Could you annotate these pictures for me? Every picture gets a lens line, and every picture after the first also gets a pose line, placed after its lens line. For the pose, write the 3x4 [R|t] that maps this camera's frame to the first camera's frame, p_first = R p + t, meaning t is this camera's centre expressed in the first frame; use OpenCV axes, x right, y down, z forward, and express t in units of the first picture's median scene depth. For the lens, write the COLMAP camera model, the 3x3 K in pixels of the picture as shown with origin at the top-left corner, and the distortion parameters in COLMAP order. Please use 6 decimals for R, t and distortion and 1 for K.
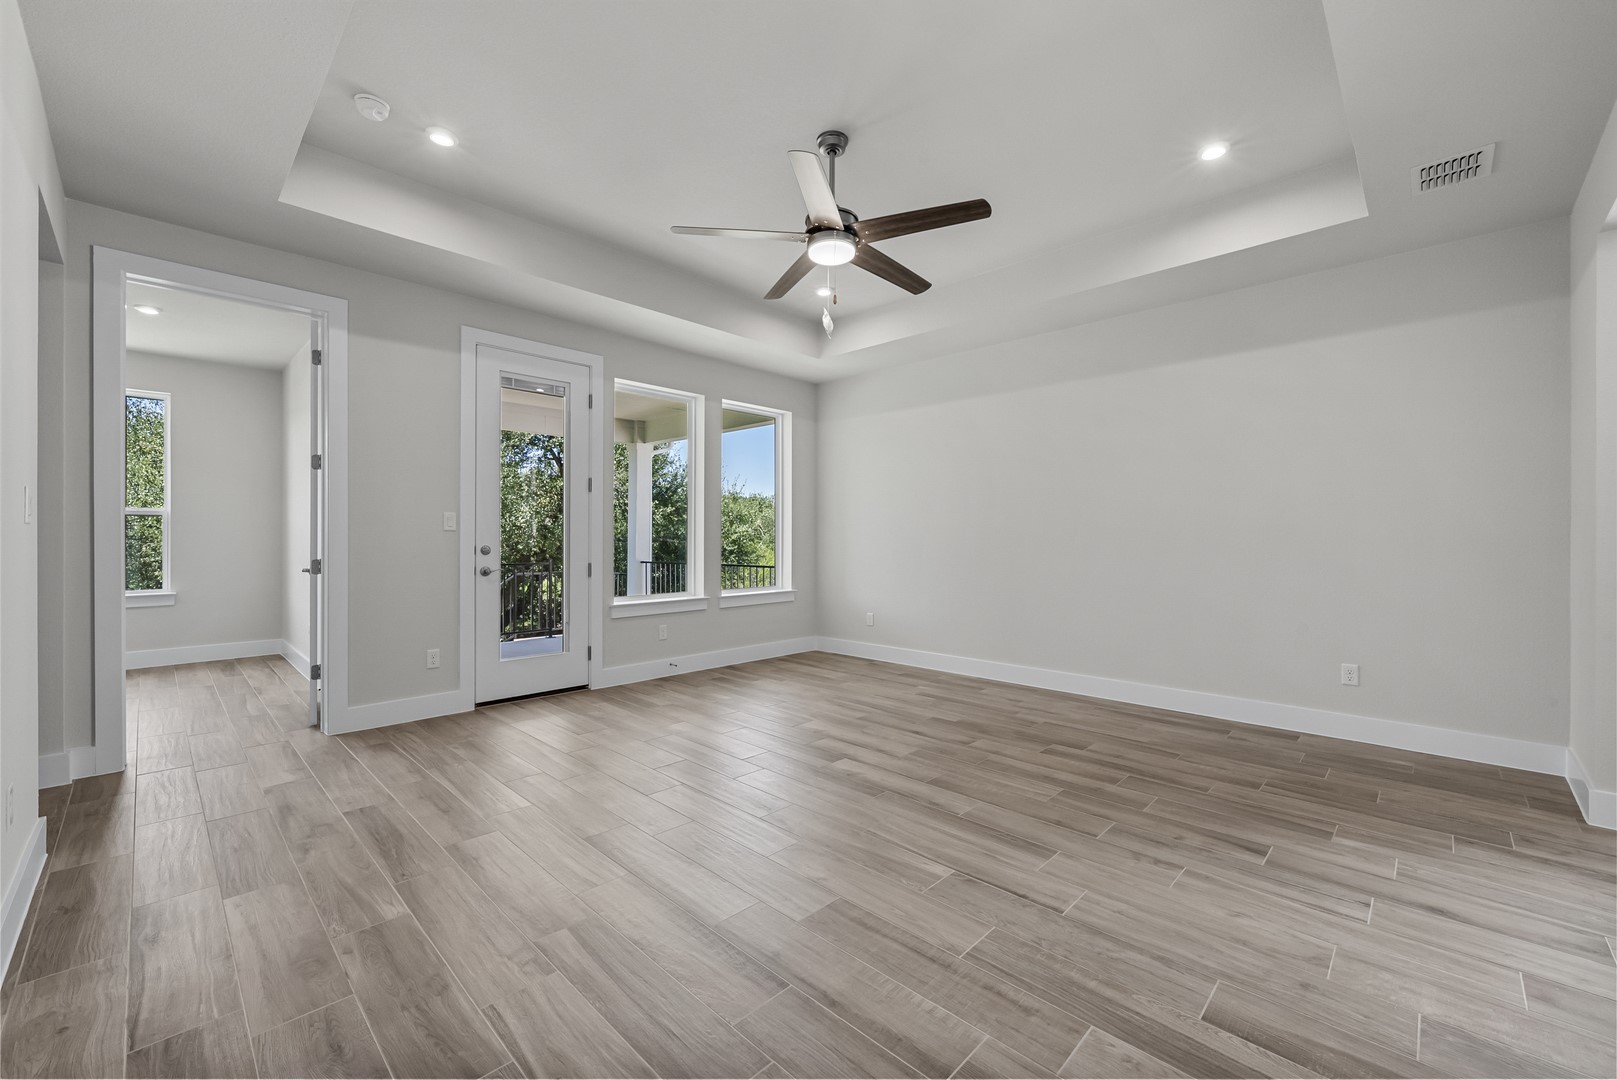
lens RADIAL K [[649.7, 0, 808.5], [0, 649.7, 540.0], [0, 0, 1]] dist [-0.002225, 0.000317]
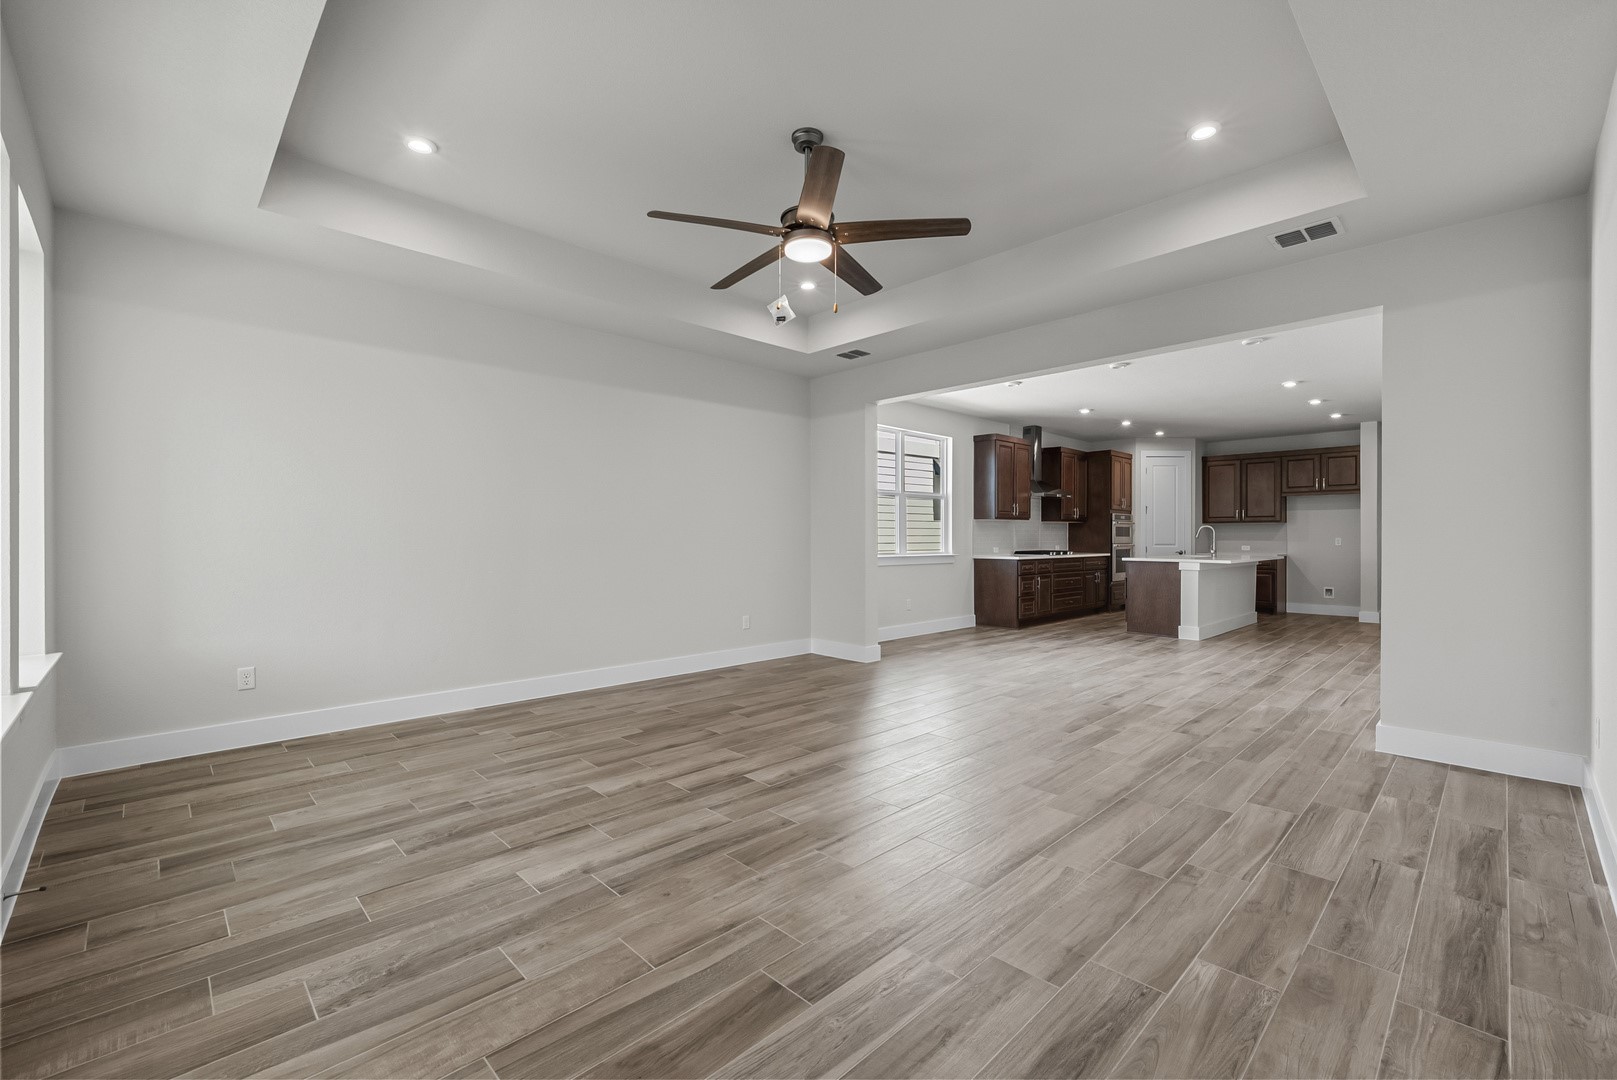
lens RADIAL K [[680.1, 0, 808.5], [0, 680.1, 540.0], [0, 0, 1]] dist [0.001451, -0.000264]
pose [[0.022974, -0.006211, 0.999717, -1.012204], [0.003167, 0.999976, 0.006140, -0.007301], [-0.999731, 0.003025, 0.022993, 0.979155]]
